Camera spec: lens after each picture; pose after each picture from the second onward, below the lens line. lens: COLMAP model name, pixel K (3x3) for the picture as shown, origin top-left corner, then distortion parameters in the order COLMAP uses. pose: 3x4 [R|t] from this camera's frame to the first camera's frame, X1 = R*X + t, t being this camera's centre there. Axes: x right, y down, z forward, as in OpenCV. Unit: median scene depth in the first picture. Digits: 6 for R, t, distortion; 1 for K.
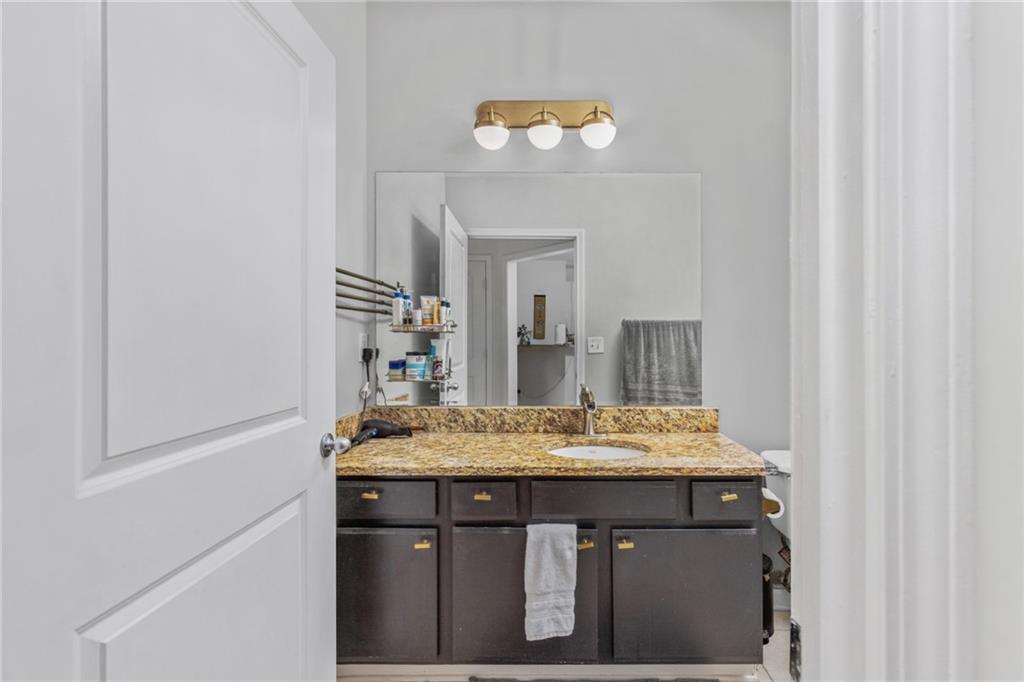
lens RADIAL K [[482.4, 0, 514.7], [0, 482.4, 335.0], [0, 0, 1]] dist [0.001145, 0.001888]
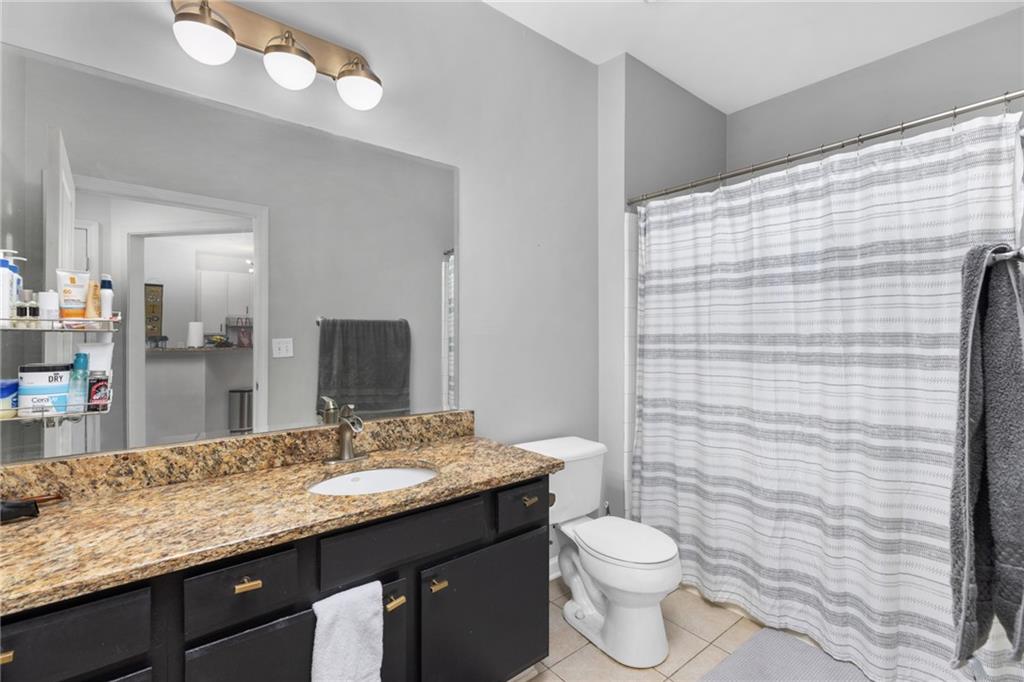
lens RADIAL K [[482.4, 0, 511.1], [0, 482.4, 333.8], [0, 0, 1]] dist [0.001145, 0.001888]
pose [[0.751320, 0.002591, 0.659934, -0.171684], [-0.000156, 0.999993, -0.003749, -0.000291], [-0.659939, 0.002714, 0.751315, 0.208452]]
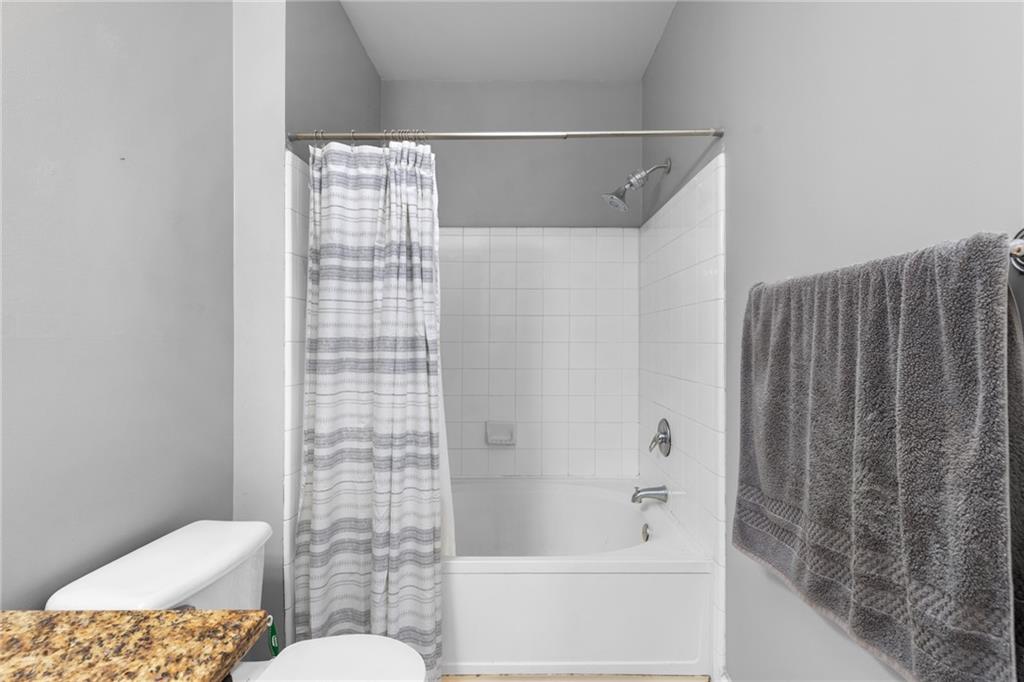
lens RADIAL K [[482.4, 0, 512.6], [0, 482.4, 337.8], [0, 0, 1]] dist [0.001145, 0.001888]
pose [[-0.013638, 0.011327, 0.999843, 0.037997], [0.006517, 0.999916, -0.011239, 0.006745], [-0.999886, 0.006363, -0.013711, 0.545048]]
